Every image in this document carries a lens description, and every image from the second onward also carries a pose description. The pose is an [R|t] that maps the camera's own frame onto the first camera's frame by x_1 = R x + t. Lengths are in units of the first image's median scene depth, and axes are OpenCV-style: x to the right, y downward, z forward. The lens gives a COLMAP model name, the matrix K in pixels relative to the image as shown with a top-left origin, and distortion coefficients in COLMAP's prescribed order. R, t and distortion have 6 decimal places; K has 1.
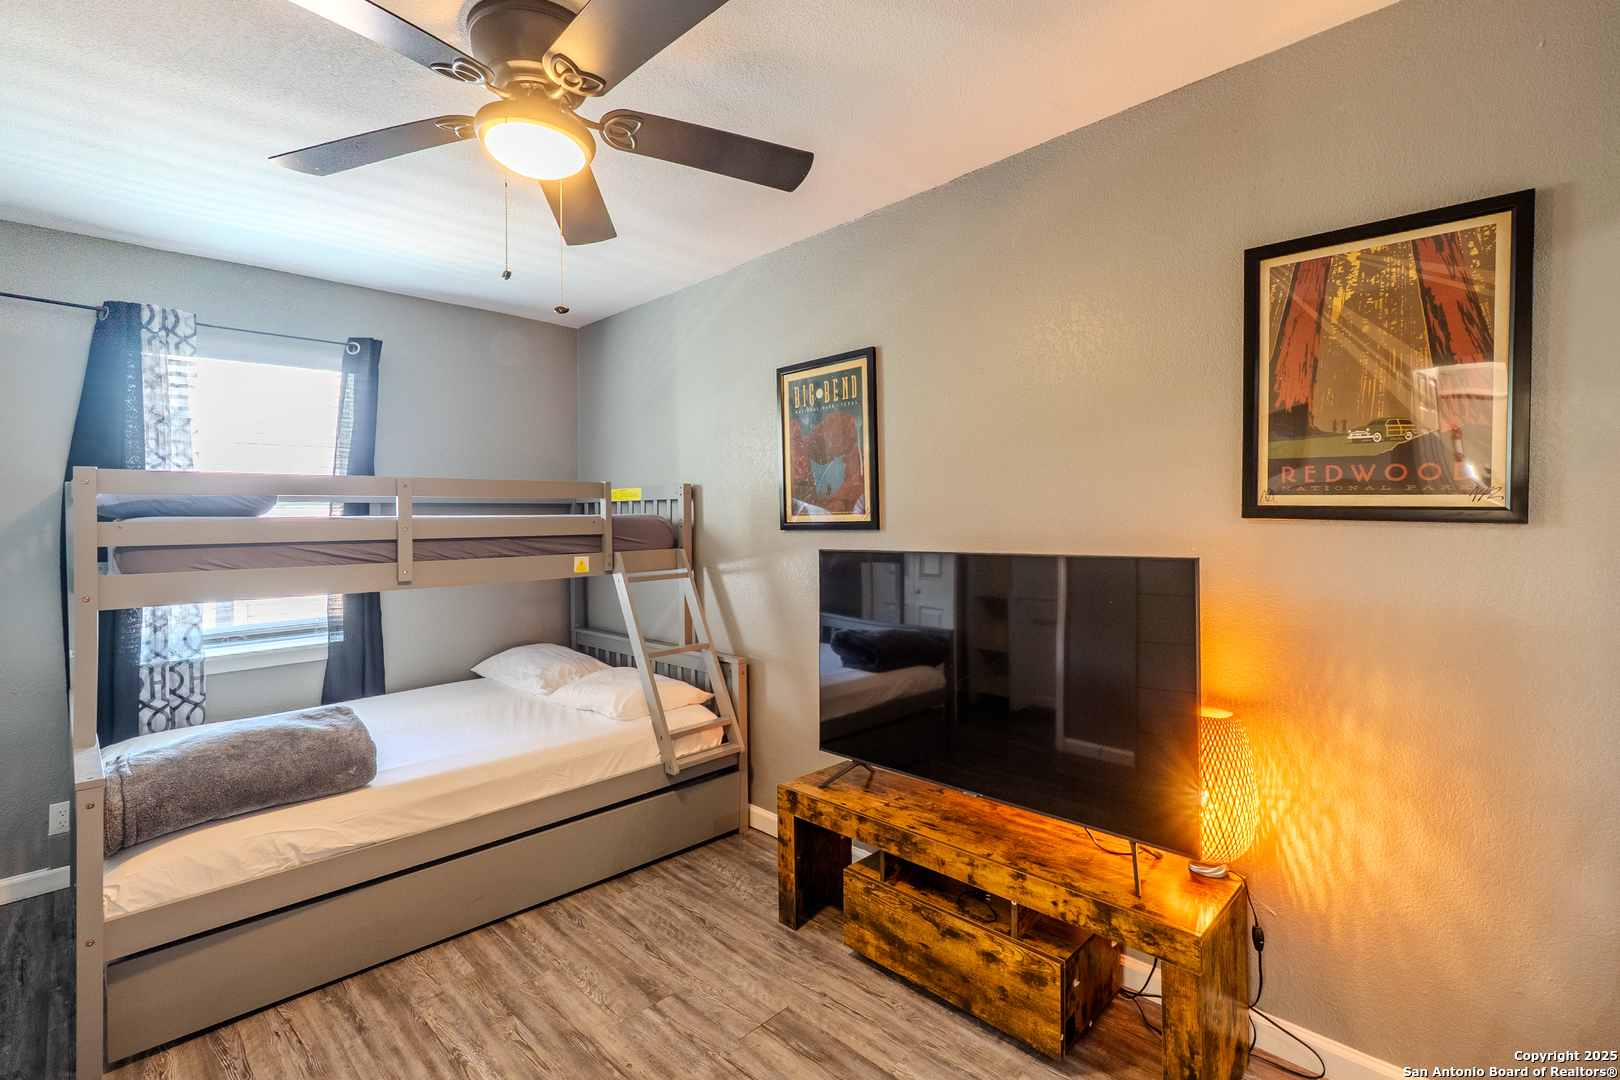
lens RADIAL K [[729.2, 0, 814.1], [0, 729.2, 524.0], [0, 0, 1]] dist [0.002490, 0.000452]
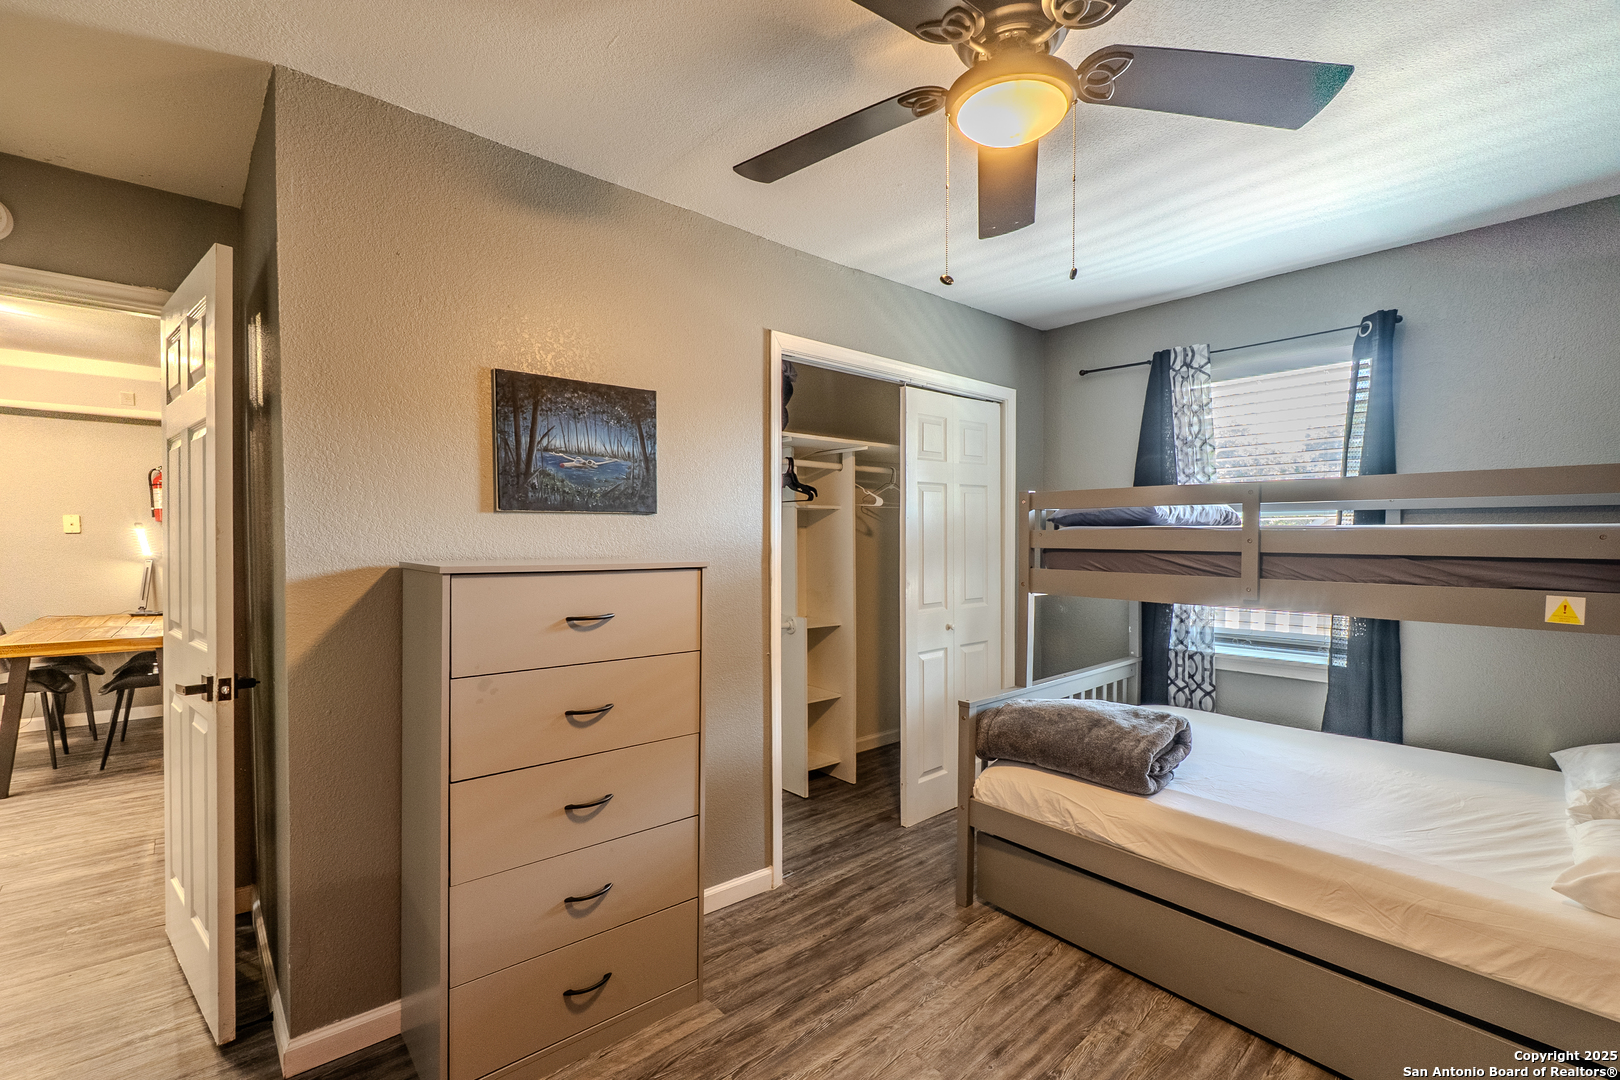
lens RADIAL K [[729.2, 0, 813.7], [0, 729.2, 551.9], [0, 0, 1]] dist [0.002490, 0.000452]
pose [[-0.074572, 0.037375, -0.996515, 0.321787], [-0.009527, 0.999225, 0.038190, -0.007447], [0.997170, 0.012342, -0.074158, 0.491026]]
